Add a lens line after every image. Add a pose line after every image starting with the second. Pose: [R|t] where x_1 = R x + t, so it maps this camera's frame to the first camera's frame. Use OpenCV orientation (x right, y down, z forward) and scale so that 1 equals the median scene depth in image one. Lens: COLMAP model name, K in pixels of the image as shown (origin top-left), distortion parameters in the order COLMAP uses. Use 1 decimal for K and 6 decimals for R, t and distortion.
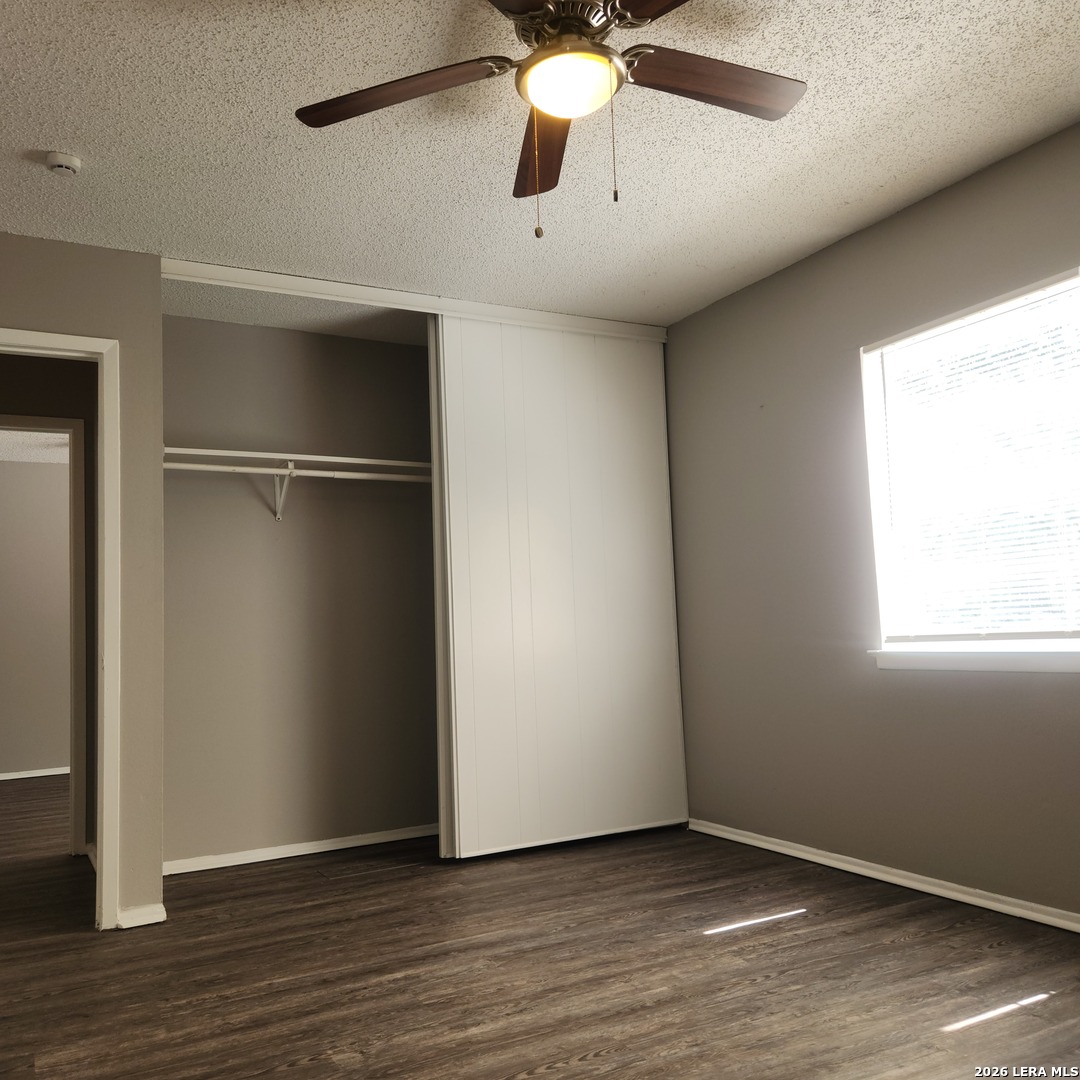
lens RADIAL K [[964.8, 0, 540.0], [0, 964.8, 540.0], [0, 0, 1]] dist [0.082758, -0.081219]
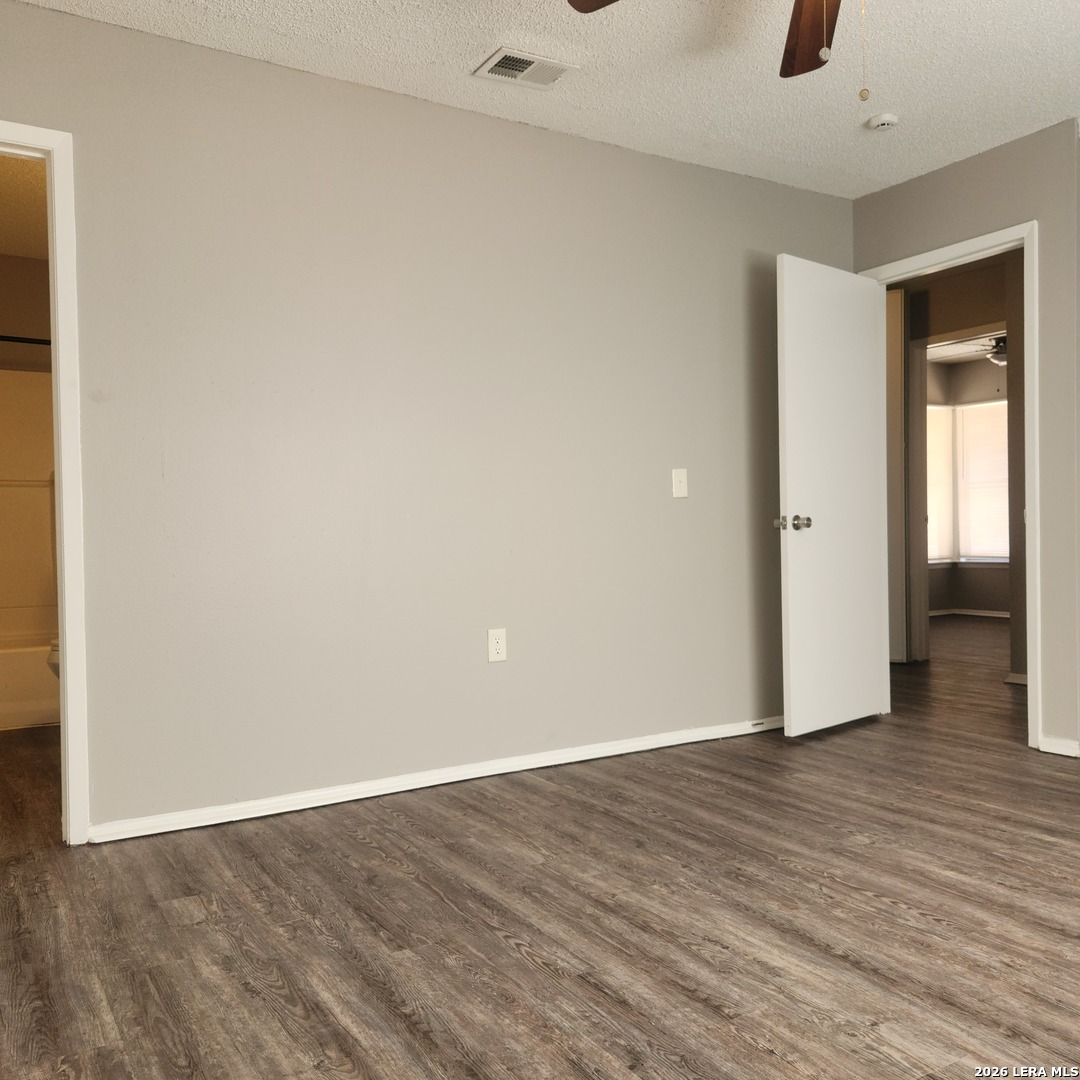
lens RADIAL K [[964.8, 0, 540.0], [0, 964.8, 540.0], [0, 0, 1]] dist [0.082758, -0.081219]
pose [[0.061806, 0.046097, -0.997023, 0.928032], [0.108740, 0.992676, 0.052637, 0.039931], [0.992147, -0.111670, 0.056341, 0.534898]]
